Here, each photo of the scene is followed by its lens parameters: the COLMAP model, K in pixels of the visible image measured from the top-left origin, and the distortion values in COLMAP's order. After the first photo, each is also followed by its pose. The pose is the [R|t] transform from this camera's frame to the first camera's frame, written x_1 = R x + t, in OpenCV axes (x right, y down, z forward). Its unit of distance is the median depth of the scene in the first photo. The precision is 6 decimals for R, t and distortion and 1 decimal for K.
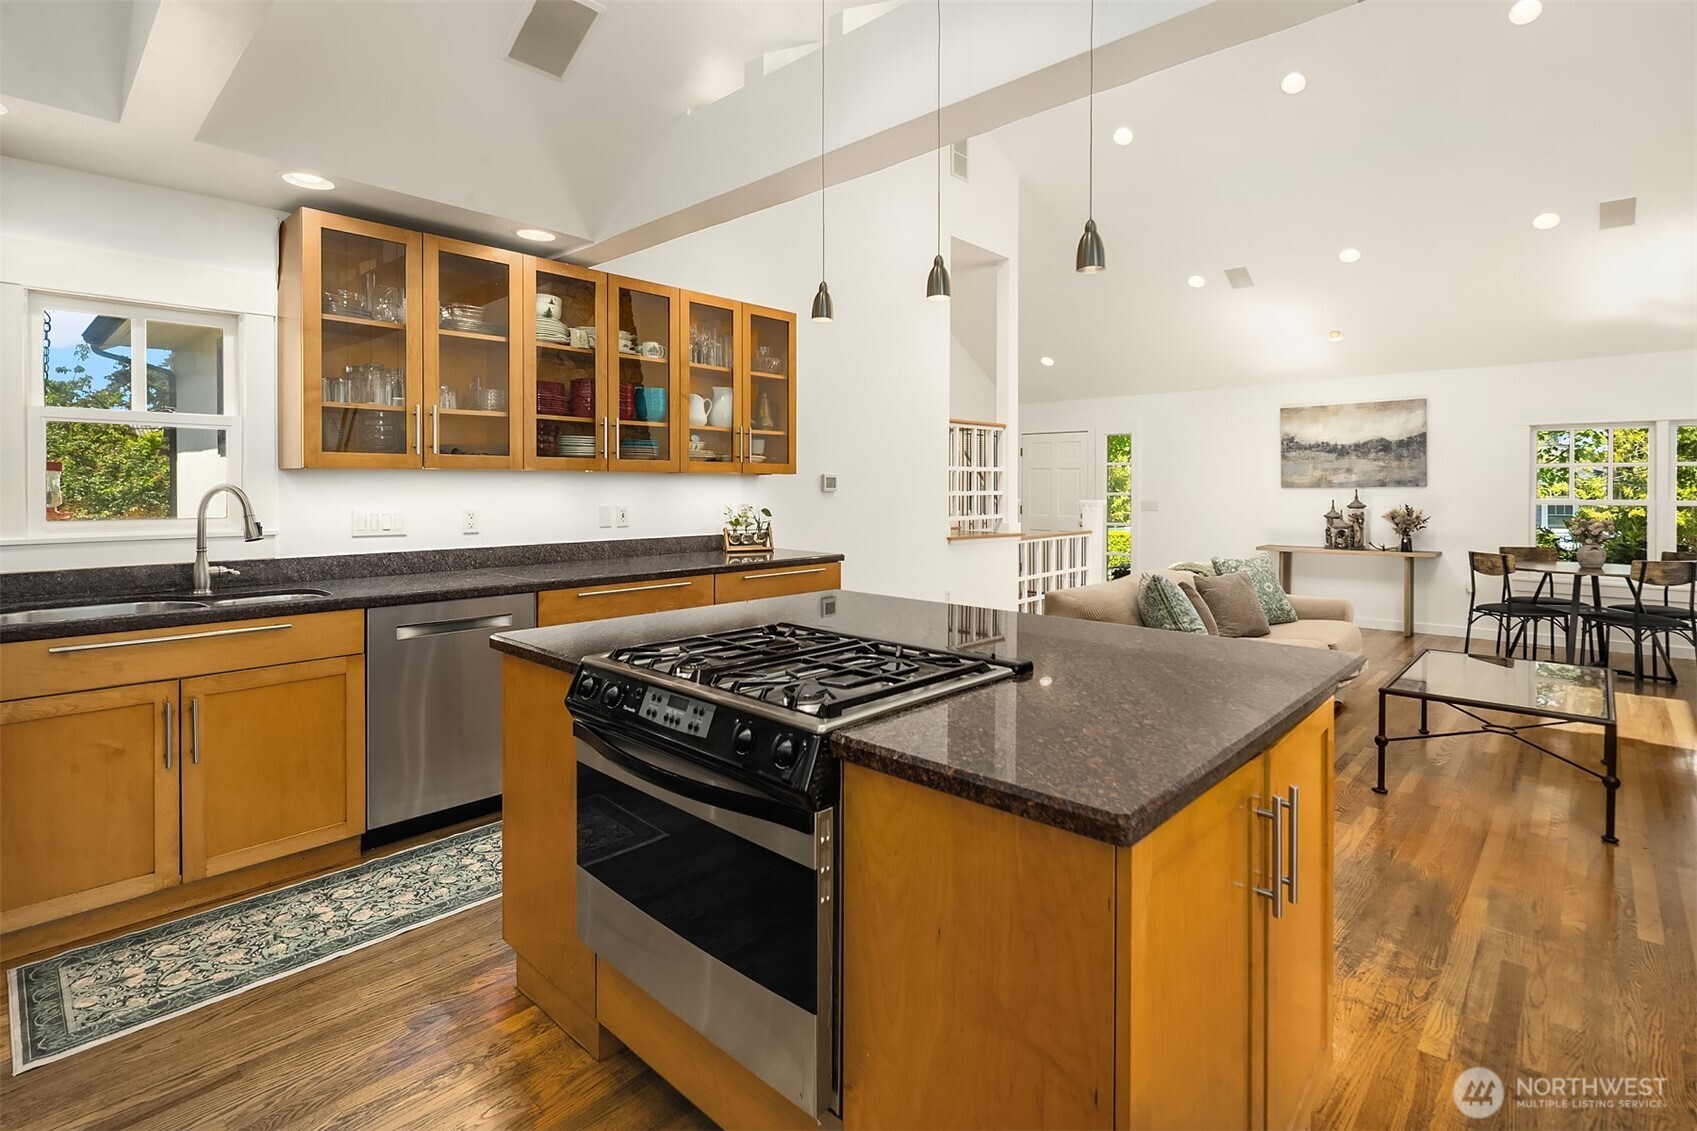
lens RADIAL K [[826.3, 0, 845.3], [0, 826.3, 483.4], [0, 0, 1]] dist [0.002075, 0.000331]
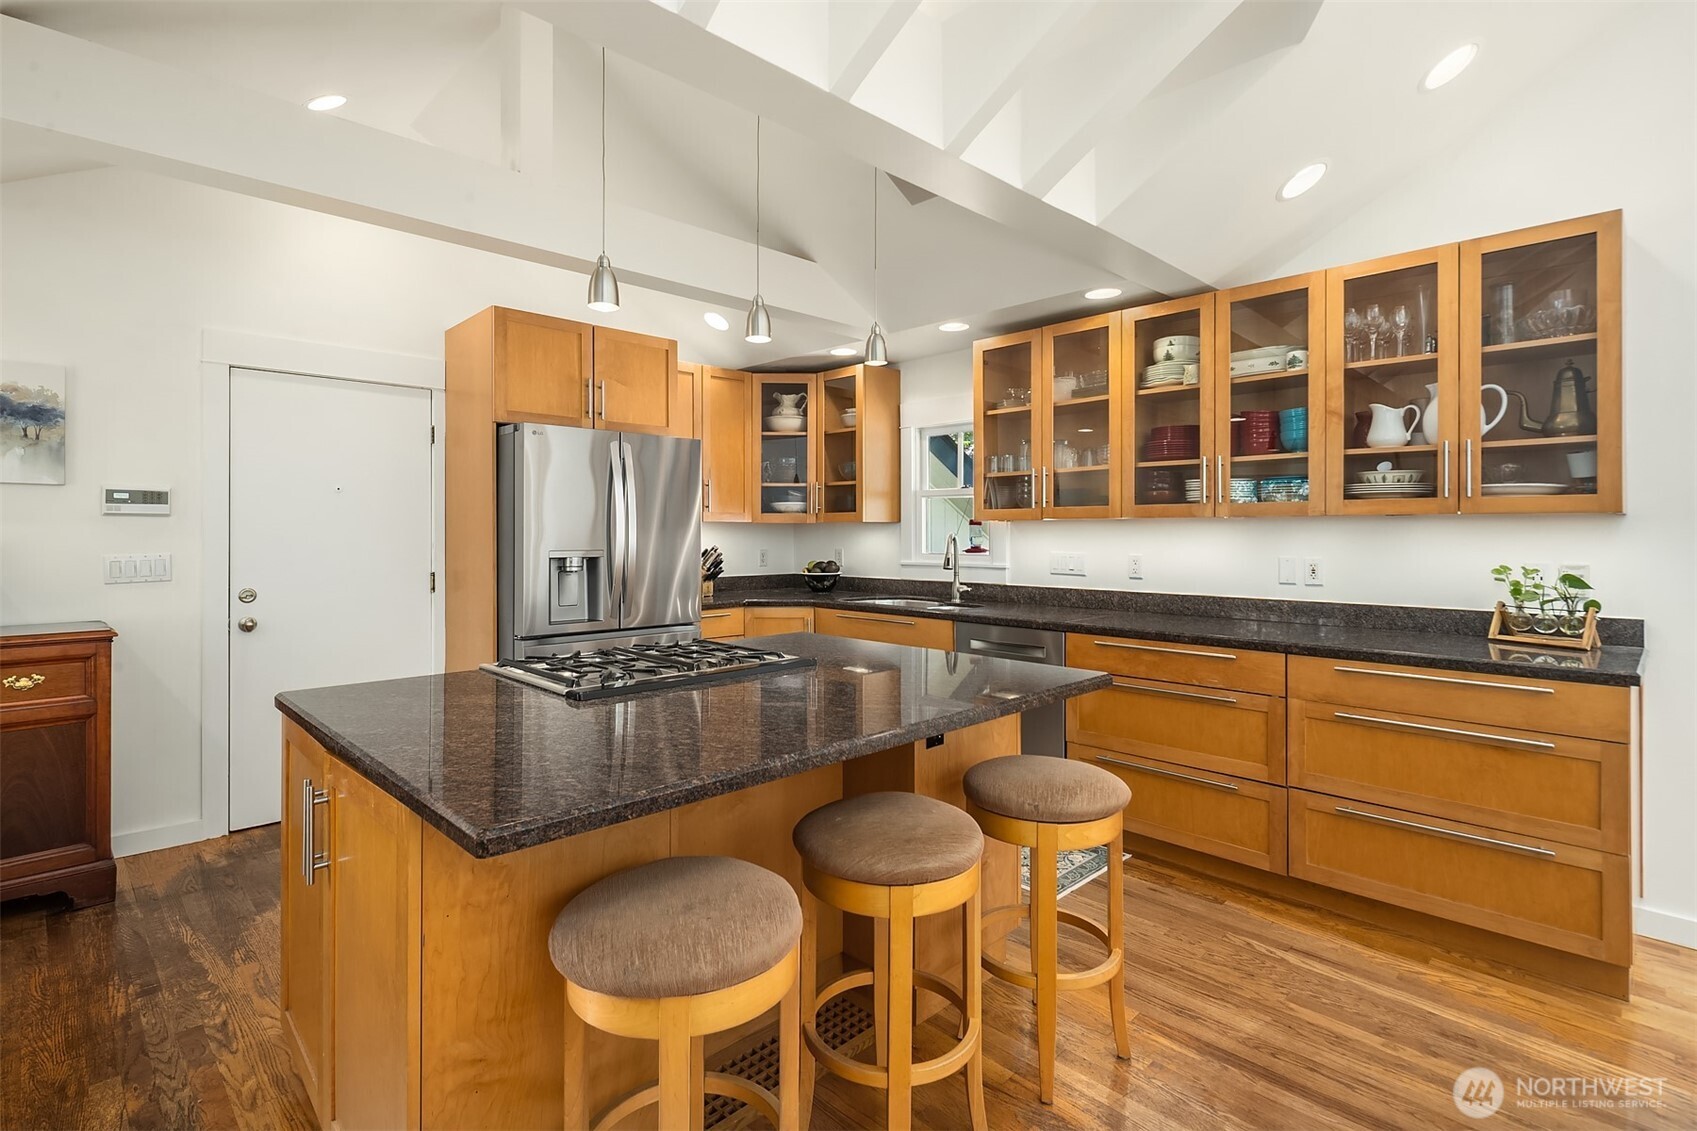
lens RADIAL K [[830.9, 0, 856.7], [0, 830.9, 537.1], [0, 0, 1]] dist [0.000980, 0.000490]
pose [[-0.037202, 0.002259, -0.999305, 0.636665], [-0.001537, 0.999996, 0.002318, 0.004839], [0.999307, 0.001622, -0.037198, 0.681227]]
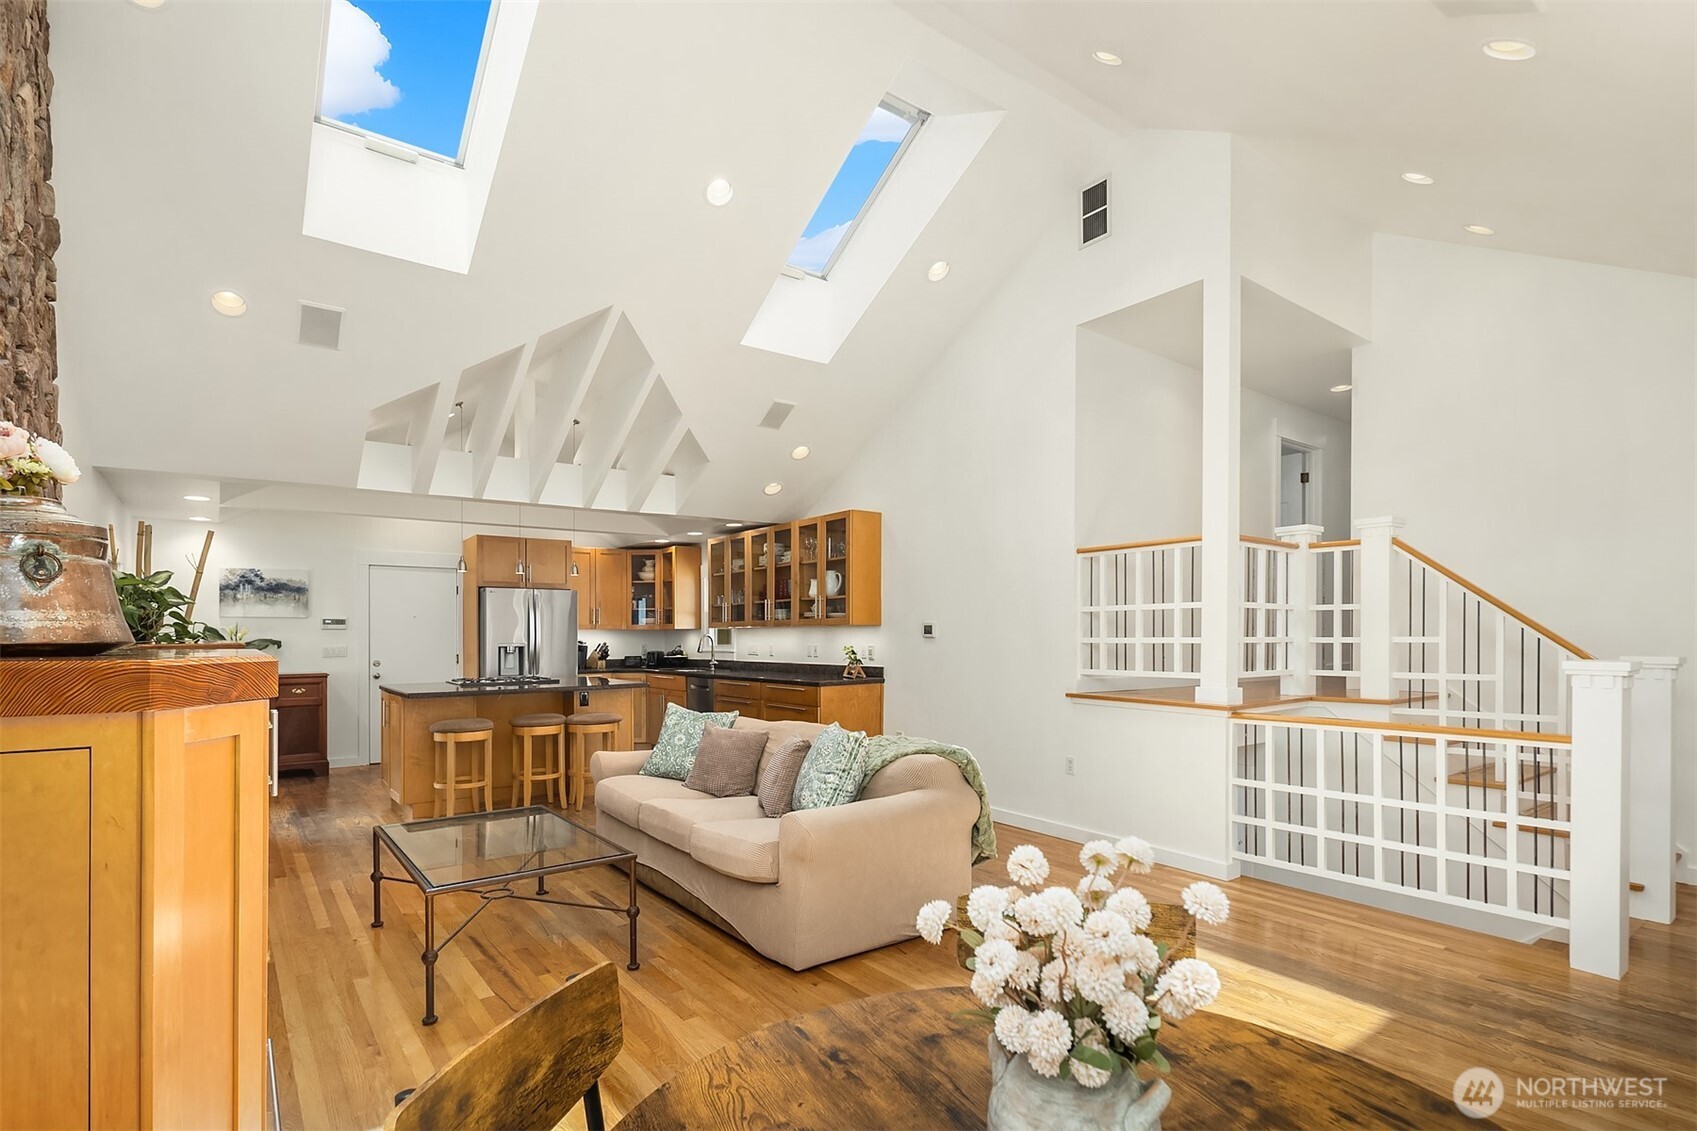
lens RADIAL K [[825.1, 0, 849.5], [0, 825.1, 641.4], [0, 0, 1]] dist [-0.001515, -0.000123]
pose [[-0.179614, 0.004841, -0.983725, 1.658613], [0.005516, 0.999977, 0.003914, 0.014496], [0.983722, -0.004723, -0.179636, 1.593782]]
